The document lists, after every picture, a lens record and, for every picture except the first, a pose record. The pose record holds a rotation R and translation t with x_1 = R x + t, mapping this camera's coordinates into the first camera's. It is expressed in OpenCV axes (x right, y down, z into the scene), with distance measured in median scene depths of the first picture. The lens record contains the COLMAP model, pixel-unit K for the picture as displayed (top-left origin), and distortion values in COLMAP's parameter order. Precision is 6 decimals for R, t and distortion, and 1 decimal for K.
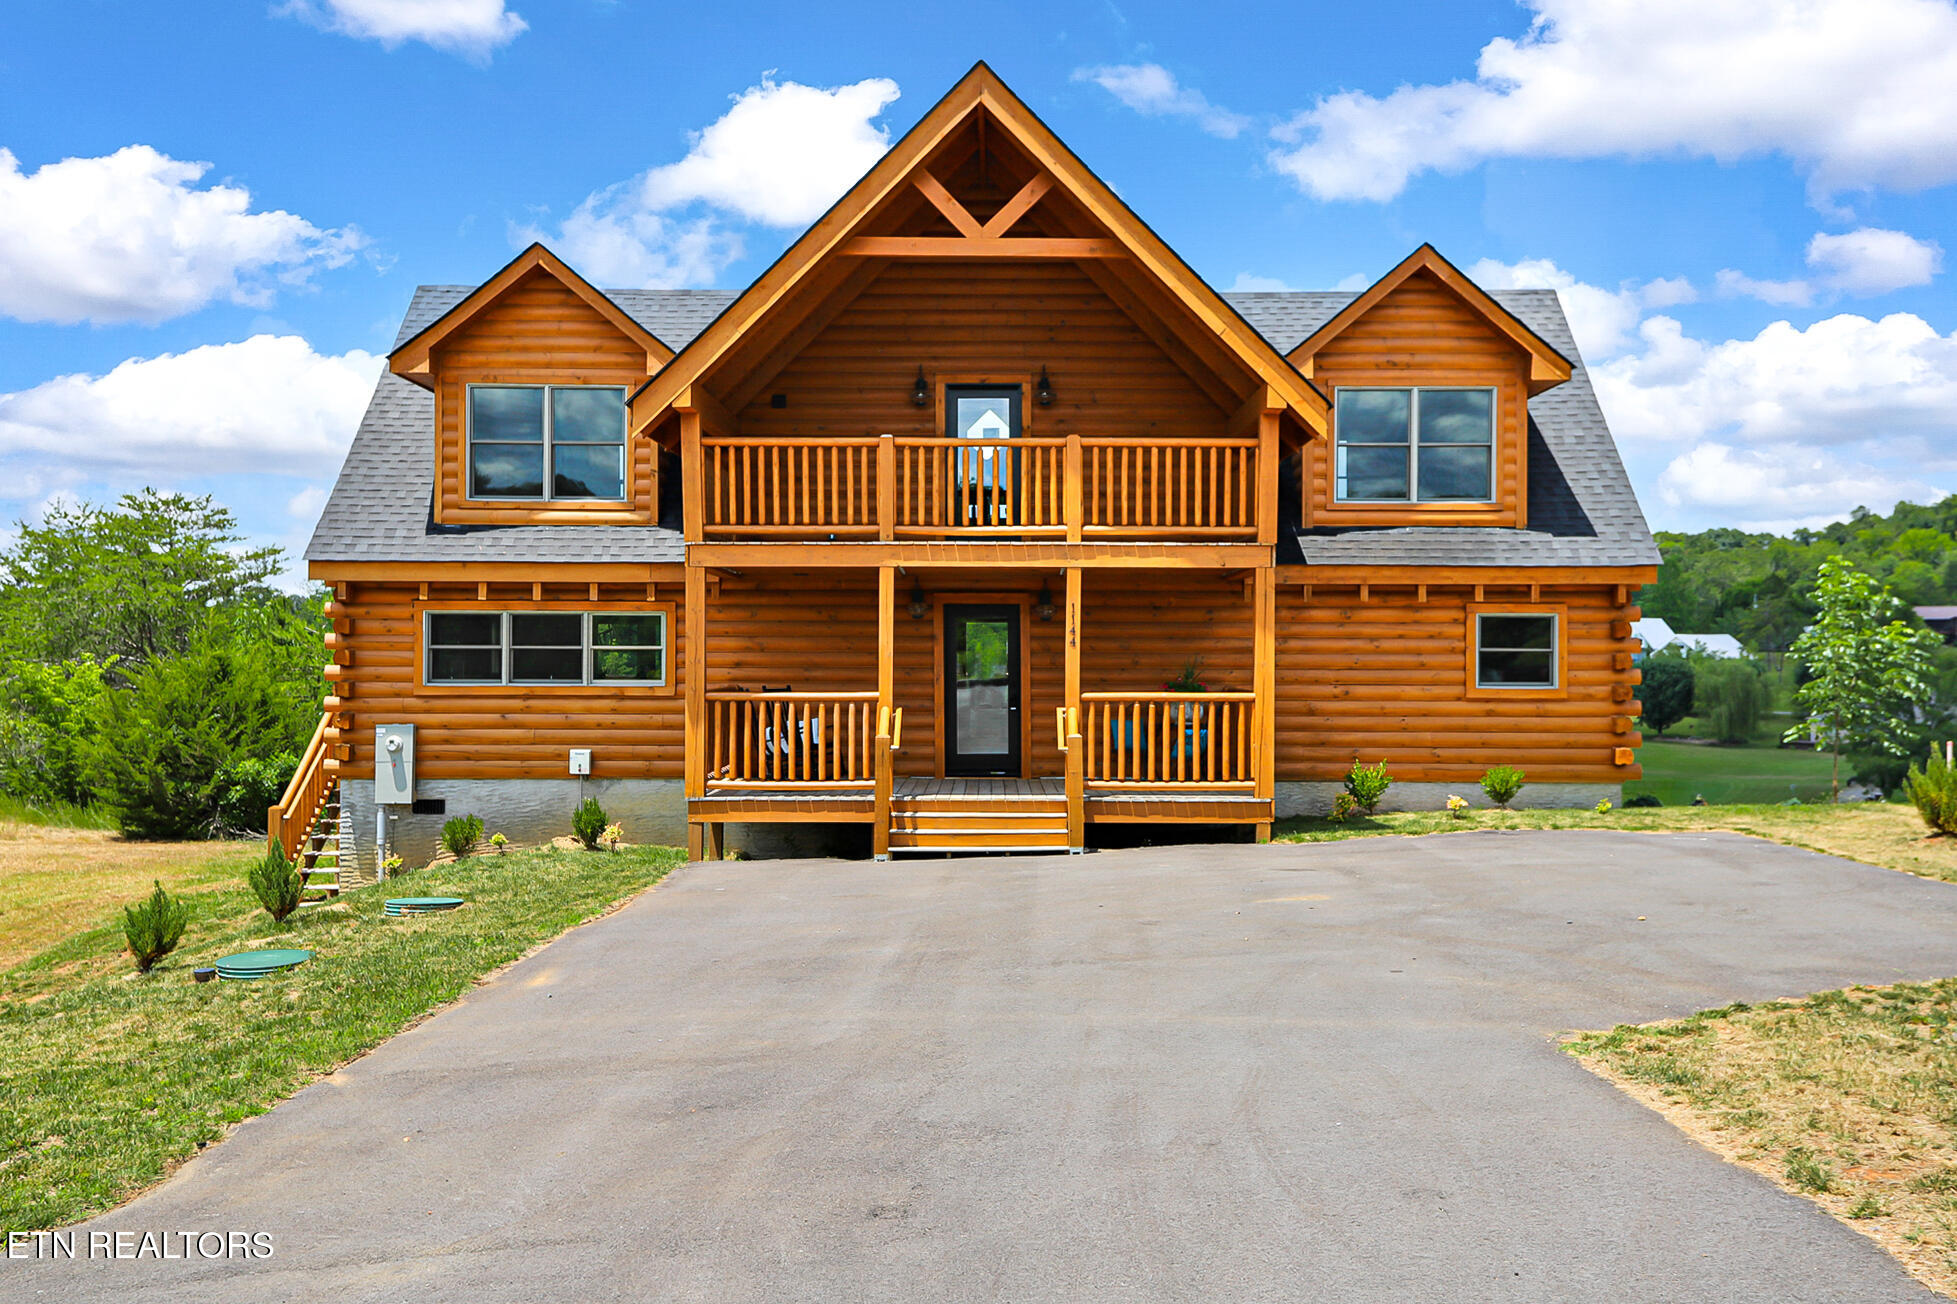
lens RADIAL K [[1822.1, 0, 979.2], [0, 1822.1, 644.9], [0, 0, 1]] dist [0.074317, 0.000000]
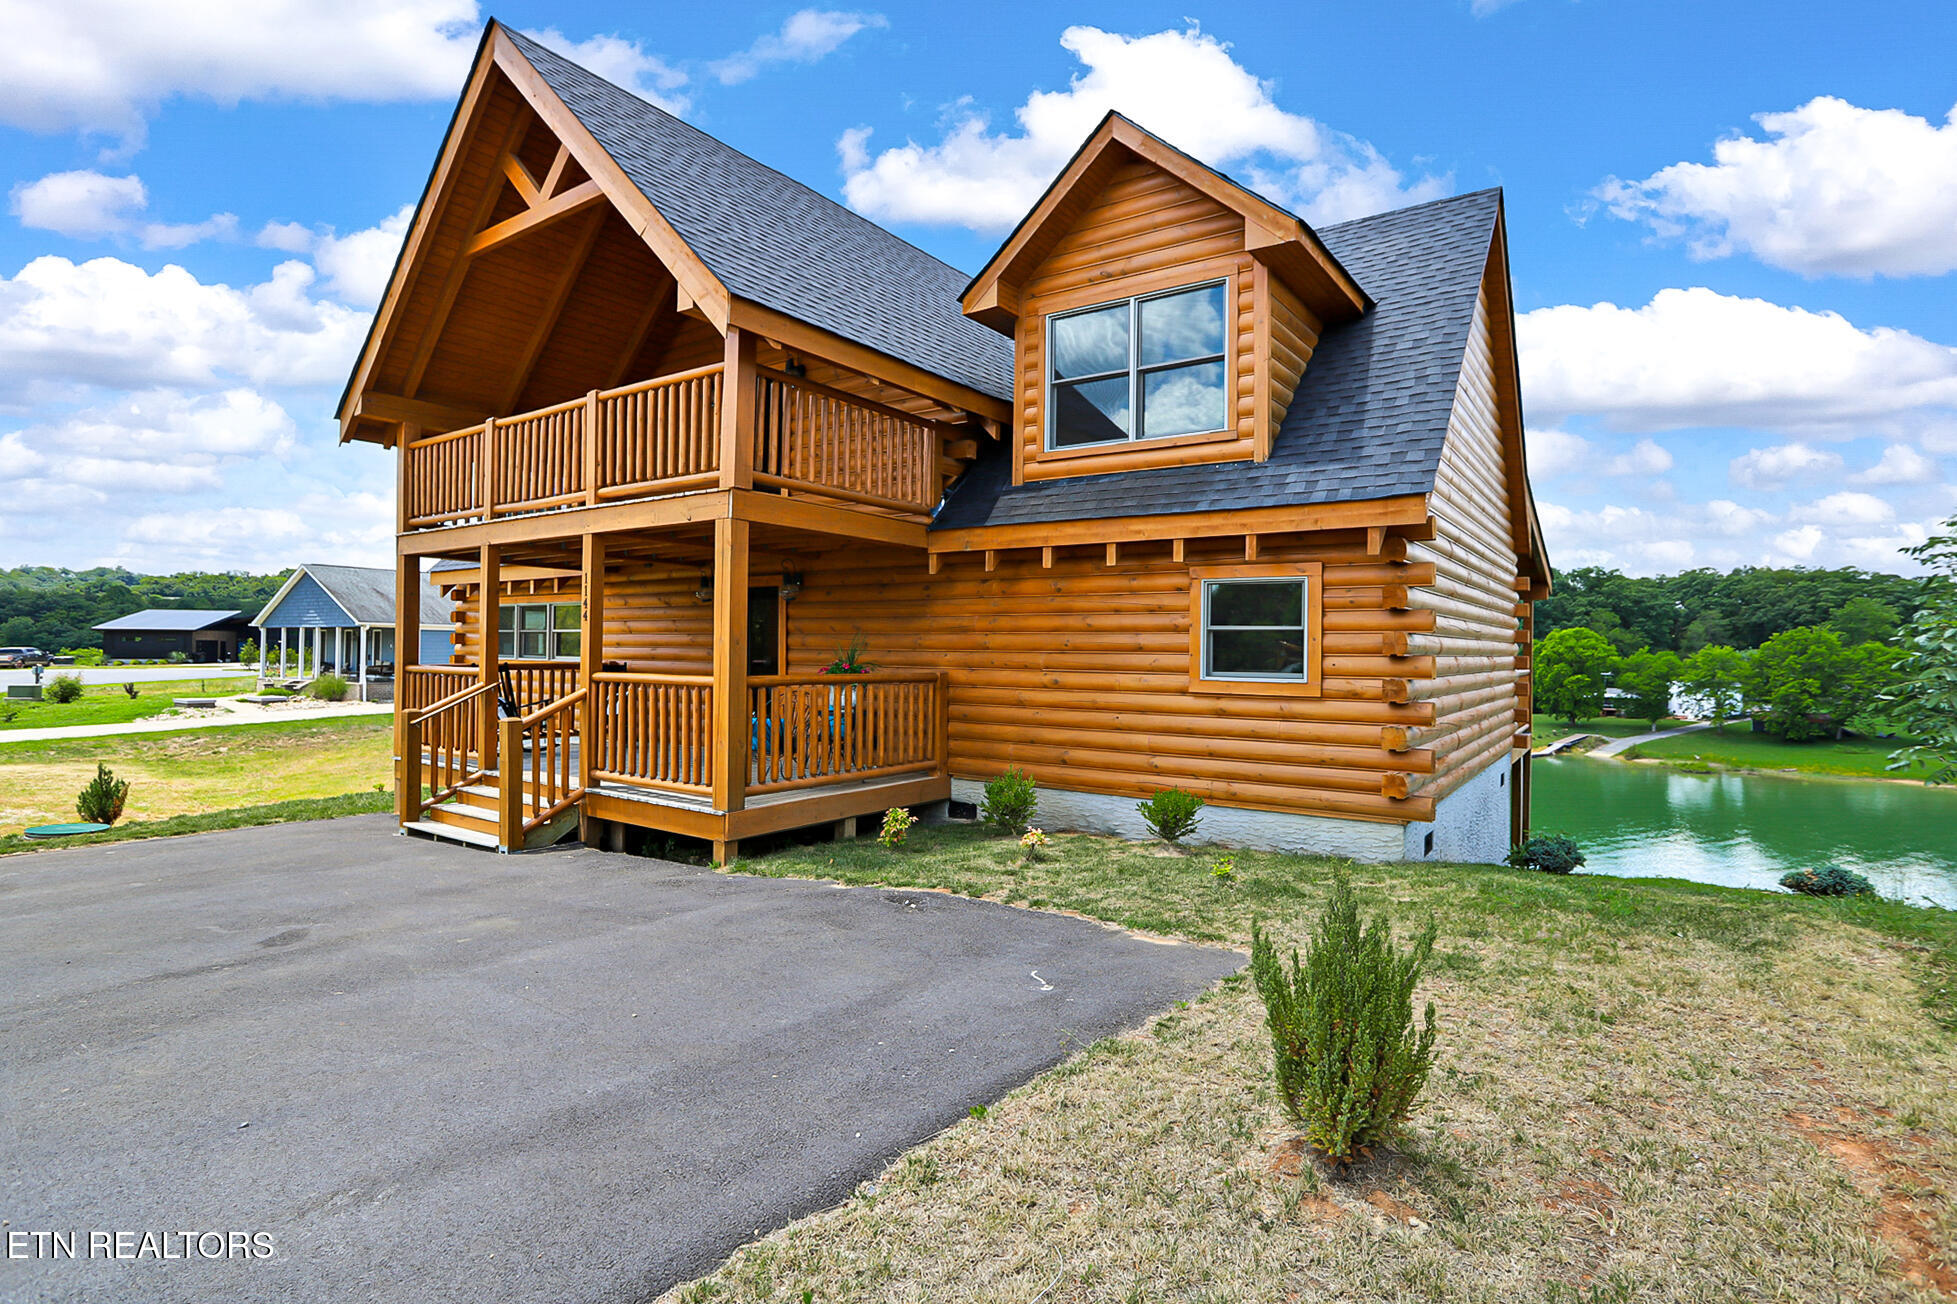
lens RADIAL K [[973.1, 0, 1001.7], [0, 973.1, 626.0], [0, 0, 1]] dist [-0.013010, 0.001188]
pose [[0.826678, -0.007081, -0.562630, 0.427969], [-0.005915, 0.999756, -0.021274, 0.010992], [0.562644, 0.020914, 0.826435, 0.623407]]
